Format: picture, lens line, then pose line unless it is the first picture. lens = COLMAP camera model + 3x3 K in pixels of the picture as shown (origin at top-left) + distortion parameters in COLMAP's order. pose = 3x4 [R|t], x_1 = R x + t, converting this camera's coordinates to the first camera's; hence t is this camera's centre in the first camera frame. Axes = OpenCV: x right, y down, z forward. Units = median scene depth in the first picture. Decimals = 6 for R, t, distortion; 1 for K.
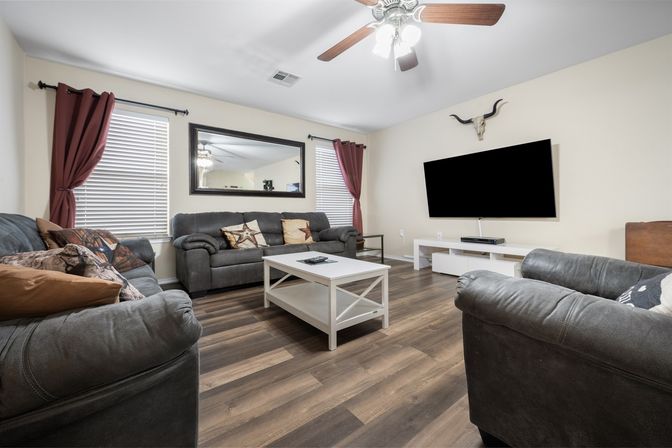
lens RADIAL K [[318.3, 0, 336.8], [0, 318.3, 218.9], [0, 0, 1]] dist [-0.000455, -0.000837]
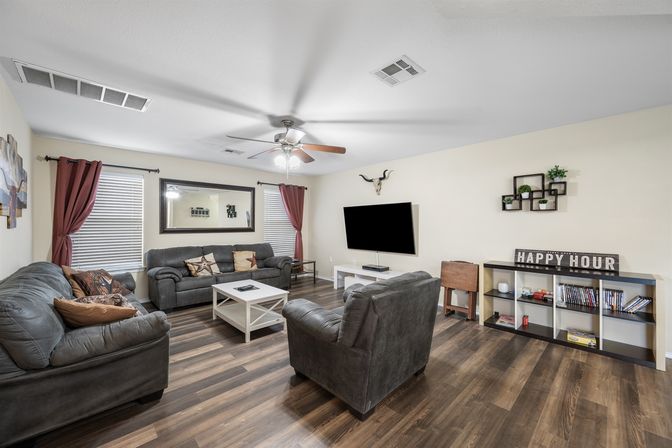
lens RADIAL K [[318.3, 0, 334.7], [0, 318.3, 223.7], [0, 0, 1]] dist [-0.000455, -0.000837]
pose [[0.996736, -0.000042, 0.080732, 0.172670], [0.001745, 0.999778, -0.021018, -0.107160], [-0.080713, 0.021090, 0.996514, -0.422282]]
